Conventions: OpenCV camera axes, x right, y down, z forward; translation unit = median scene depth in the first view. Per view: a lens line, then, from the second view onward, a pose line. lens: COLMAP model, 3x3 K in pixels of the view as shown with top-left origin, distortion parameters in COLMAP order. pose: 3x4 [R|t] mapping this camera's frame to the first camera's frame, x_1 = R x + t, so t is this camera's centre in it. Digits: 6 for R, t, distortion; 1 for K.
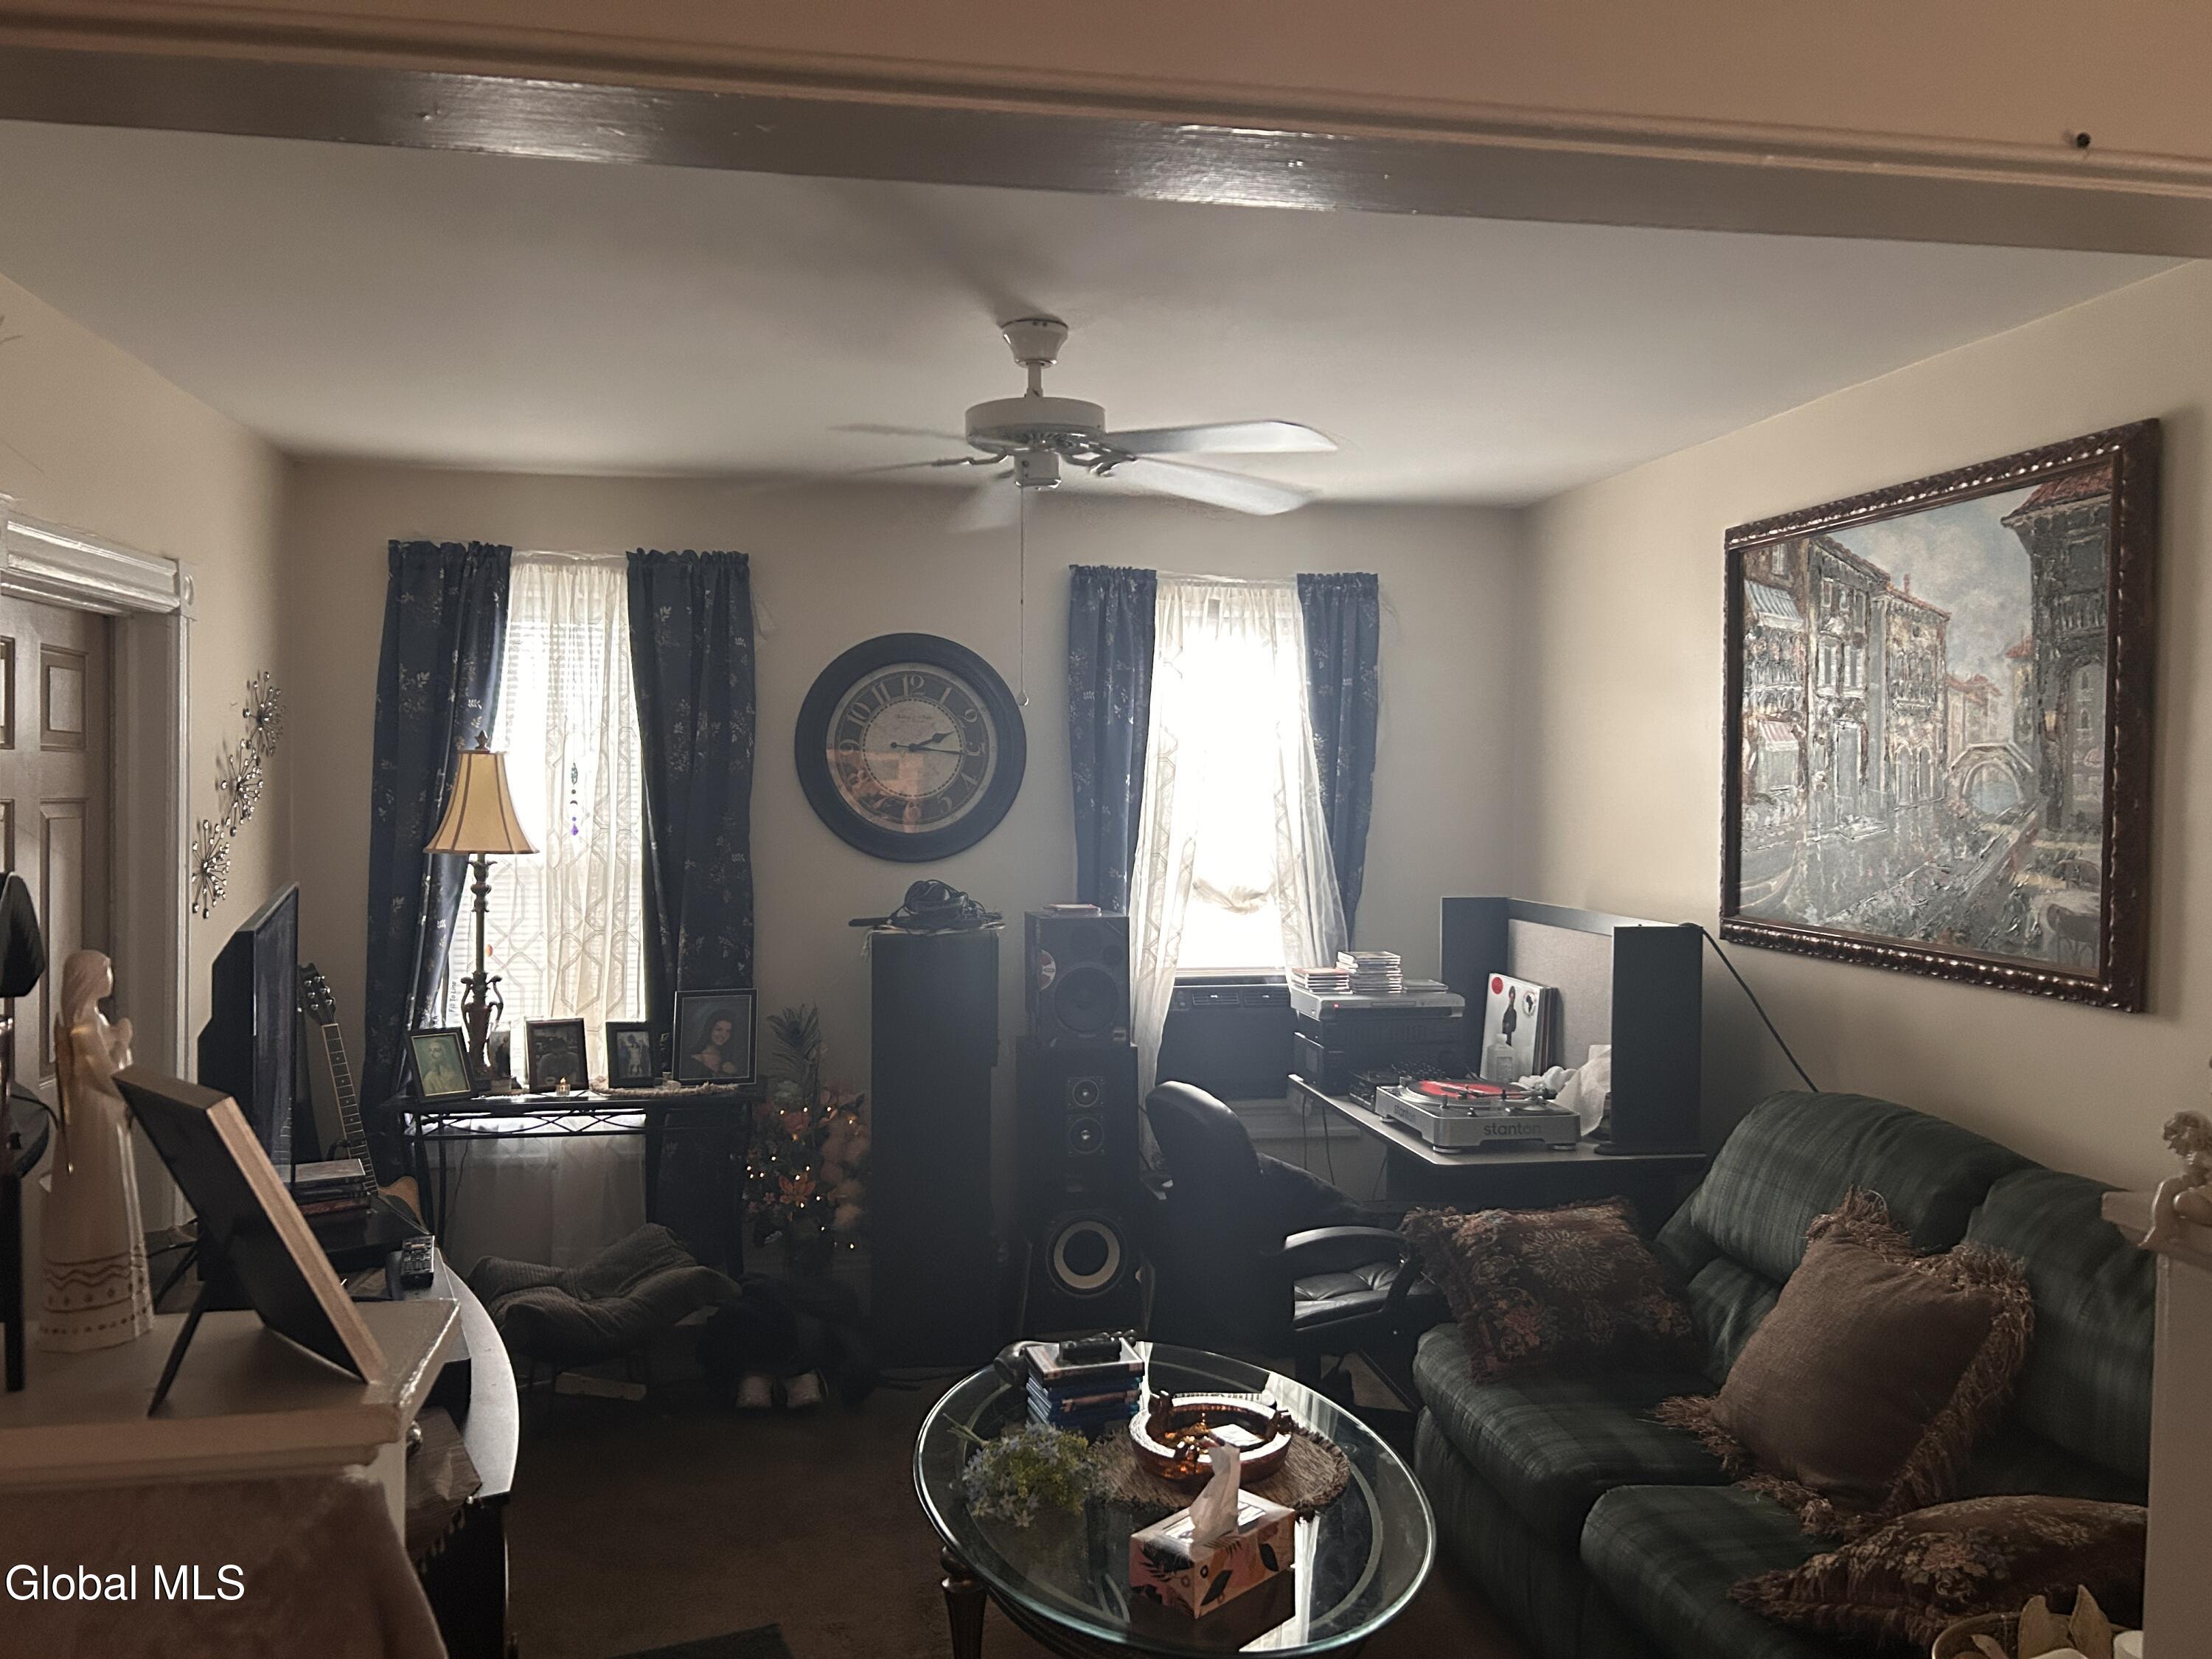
lens RADIAL K [[1668.8, 0, 1086.9], [0, 1668.8, 835.8], [0, 0, 1]] dist [0.010147, -0.006541]
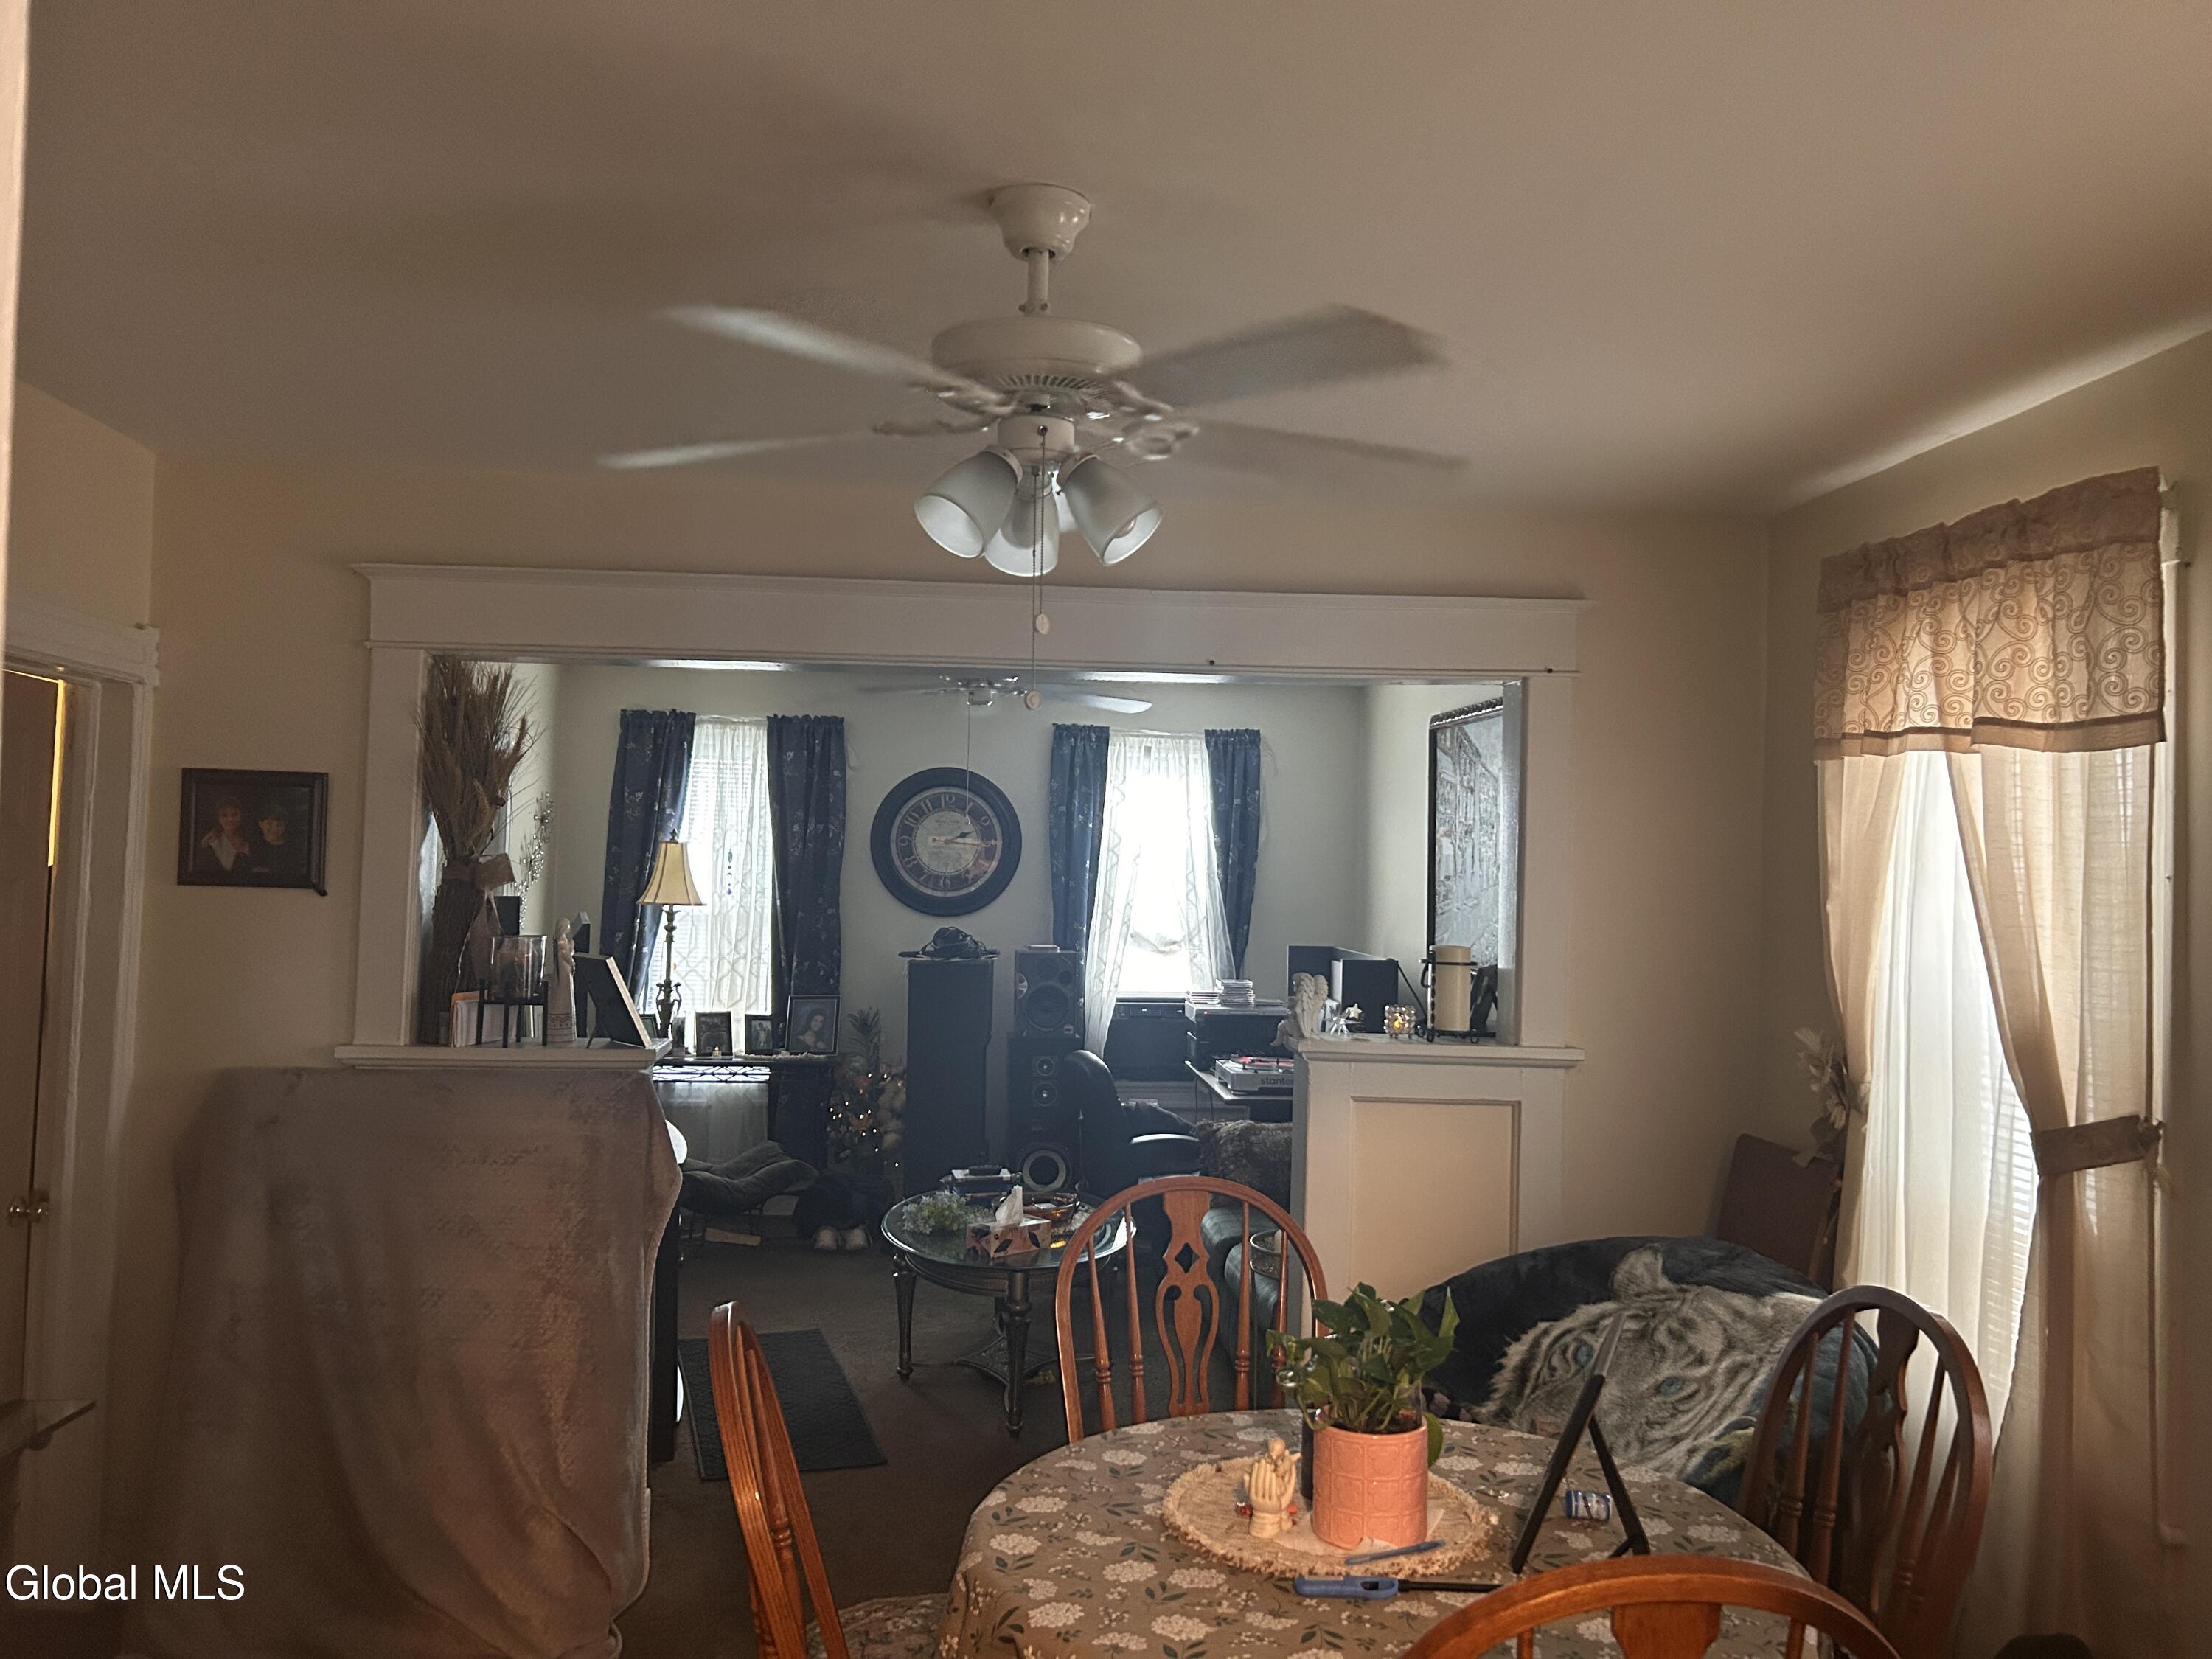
lens RADIAL K [[1668.8, 0, 1121.1], [0, 1668.8, 815.5], [0, 0, 1]] dist [0.010147, -0.006541]
pose [[0.996941, 0.012073, -0.077222, 0.181940], [-0.016506, 0.998236, -0.057030, 0.008350], [0.076397, 0.058131, 0.995381, -0.541466]]
